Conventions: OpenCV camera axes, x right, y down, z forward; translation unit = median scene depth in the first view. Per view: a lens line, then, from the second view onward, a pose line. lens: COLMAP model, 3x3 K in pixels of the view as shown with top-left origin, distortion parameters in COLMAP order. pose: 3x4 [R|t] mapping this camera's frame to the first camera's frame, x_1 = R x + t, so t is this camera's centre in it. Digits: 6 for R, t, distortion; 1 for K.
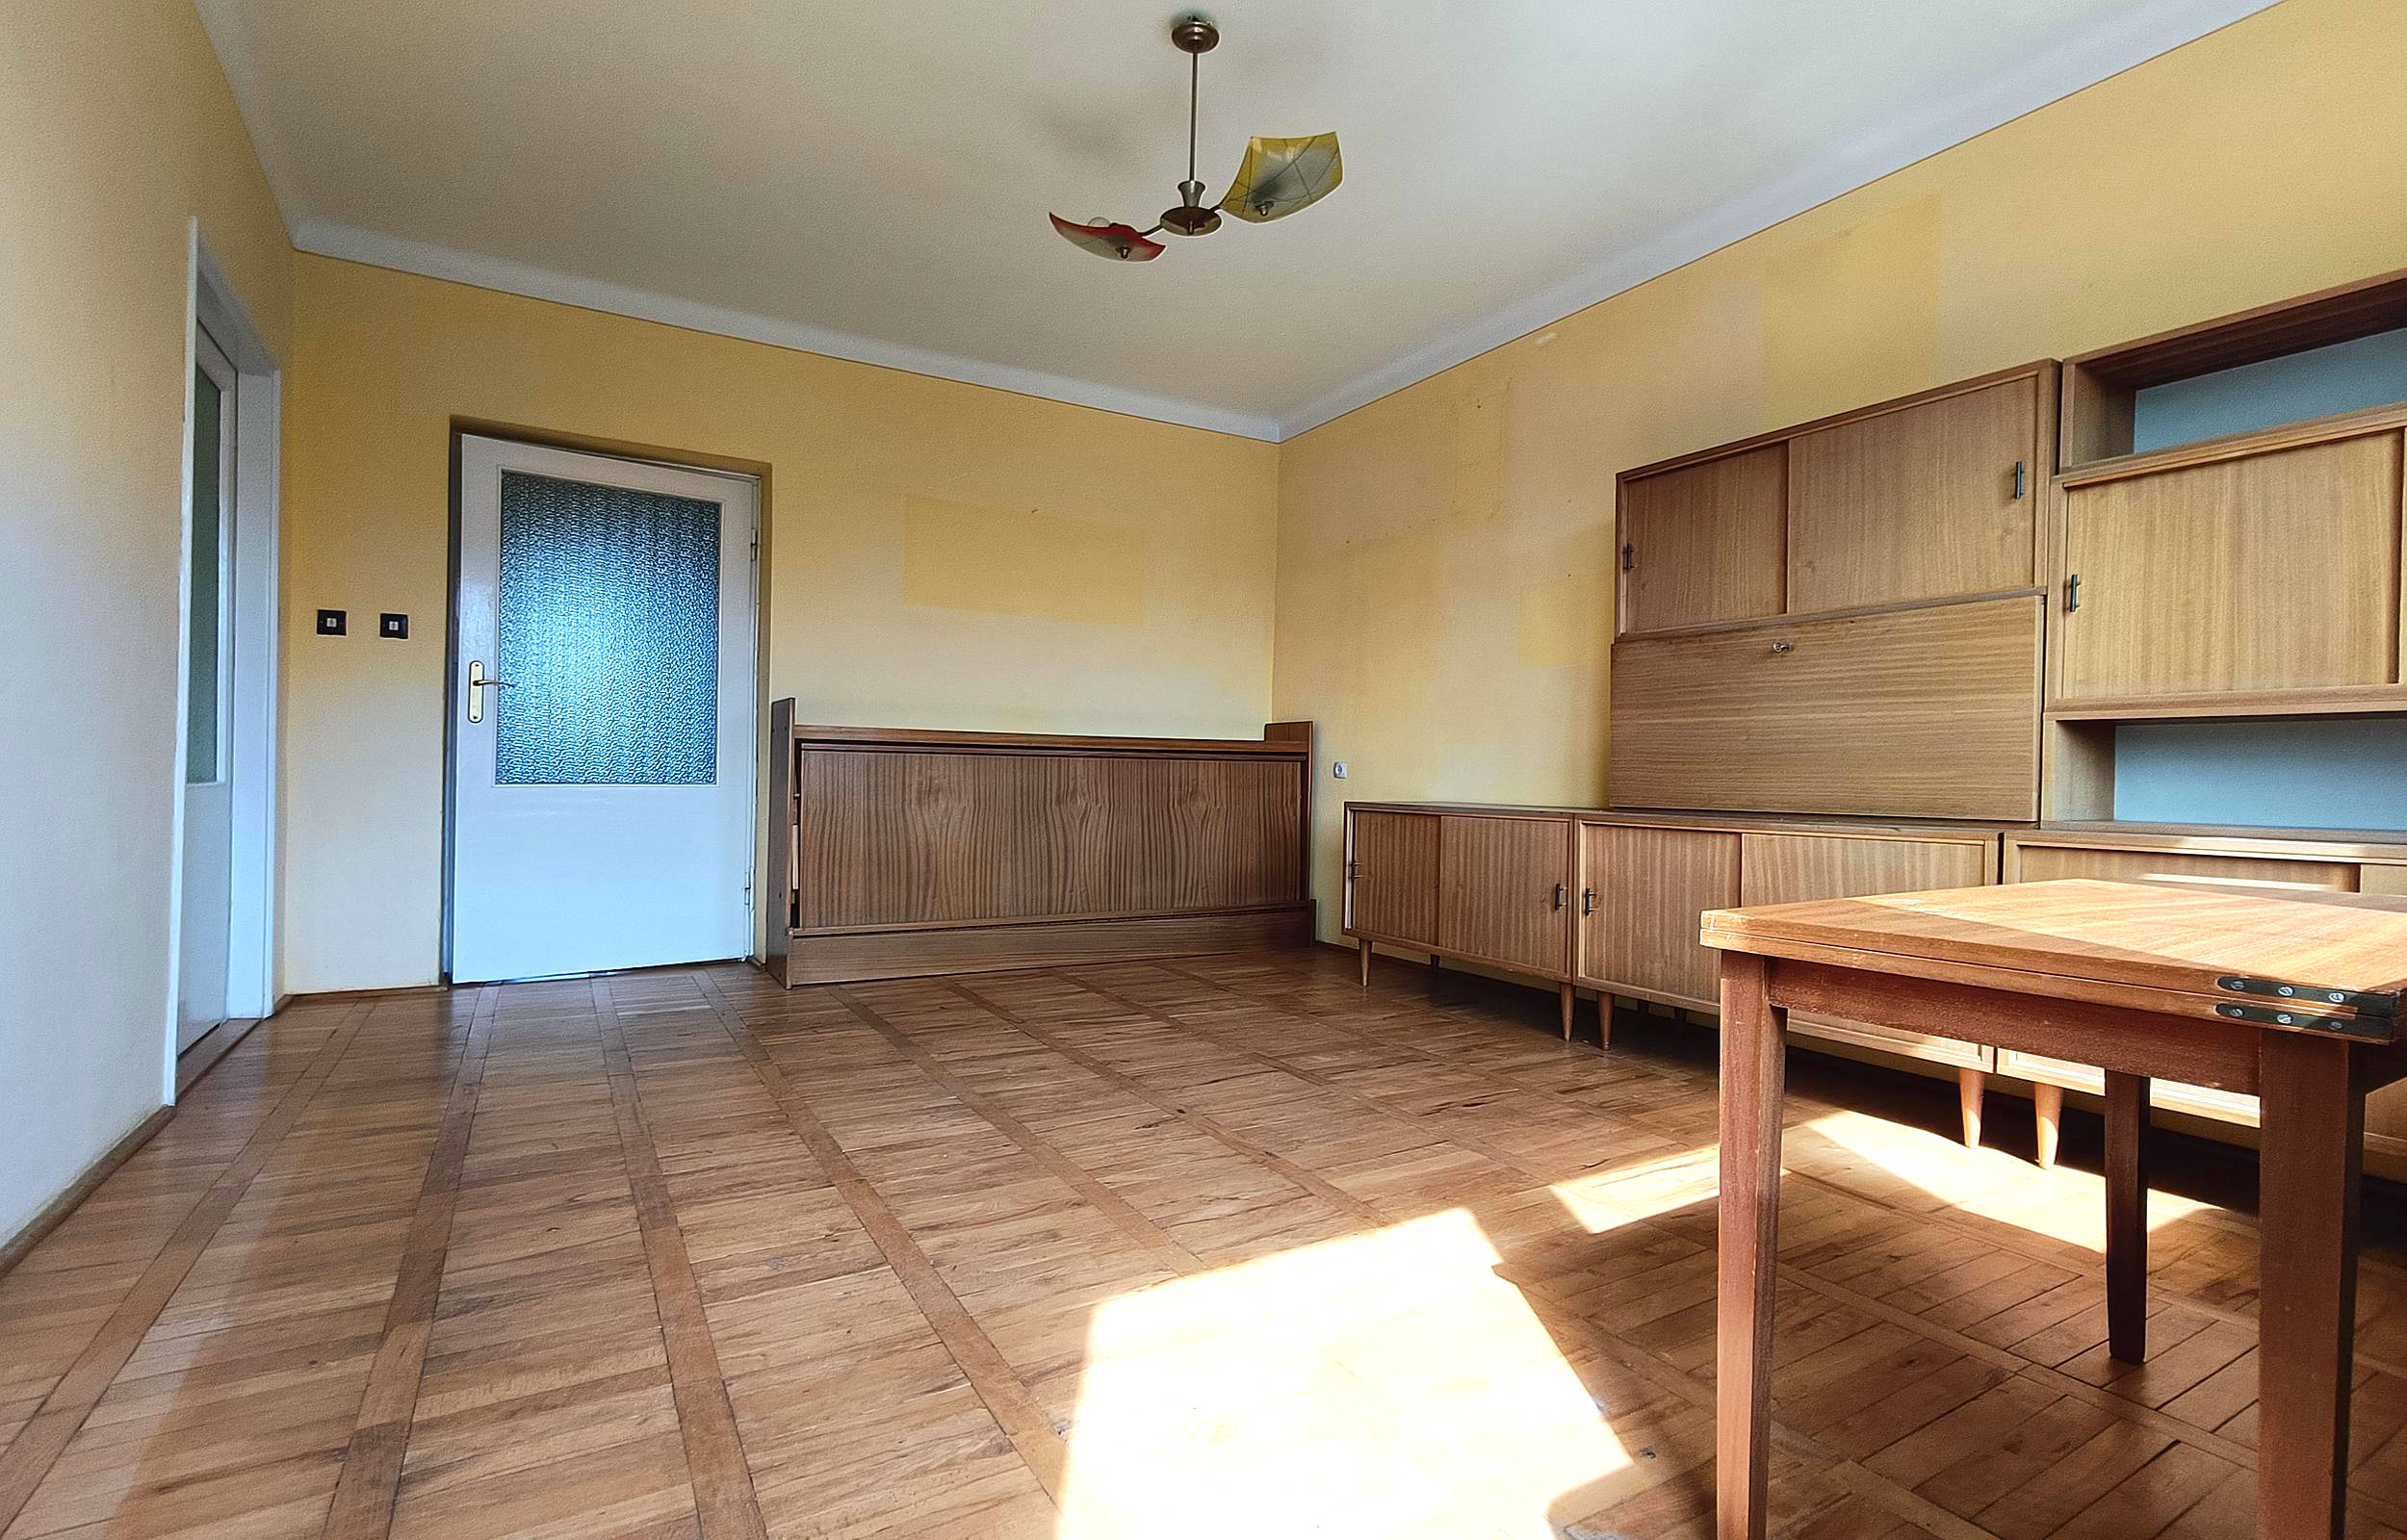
lens RADIAL K [[1130.7, 0, 1210.7], [0, 1130.7, 772.0], [0, 0, 1]] dist [0.001490, 0.000095]
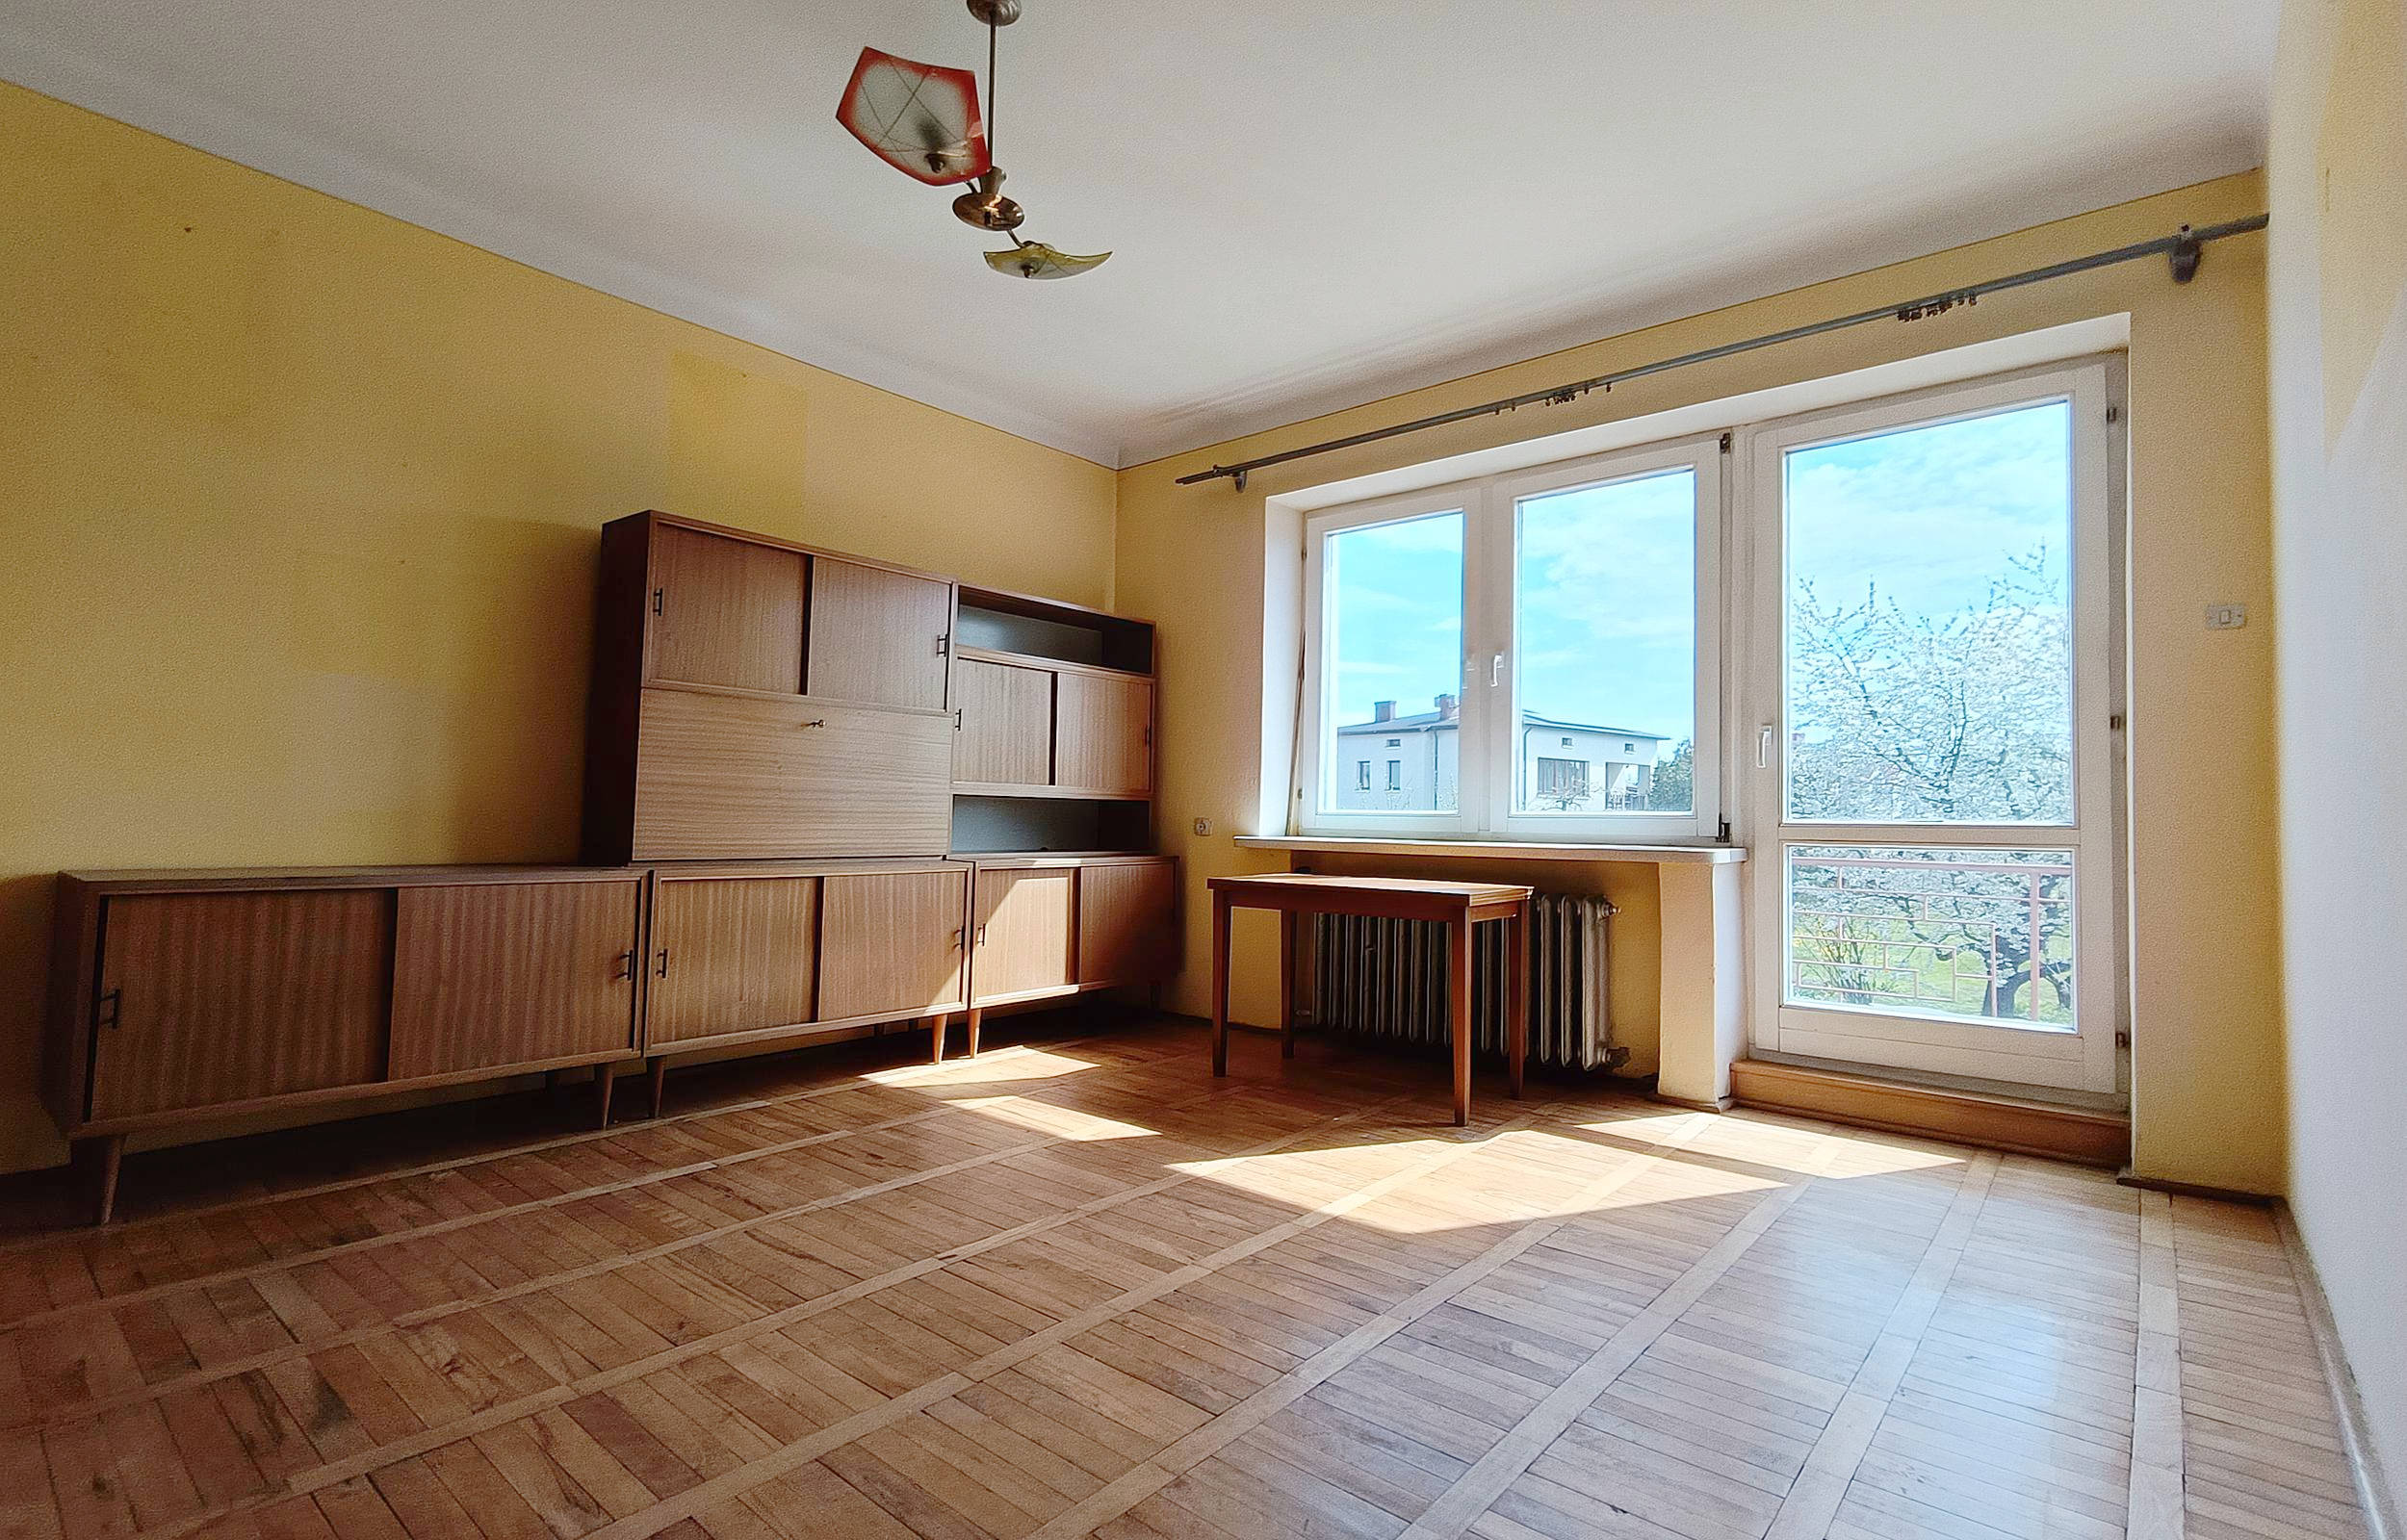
lens RADIAL K [[1130.7, 0, 1205.3], [0, 1130.7, 767.4], [0, 0, 1]] dist [0.001490, 0.000095]
pose [[-0.328900, 0.020008, 0.944153, -0.794388], [-0.025450, 0.999225, -0.030040, -0.035707], [-0.944022, -0.033909, -0.328136, 0.997092]]
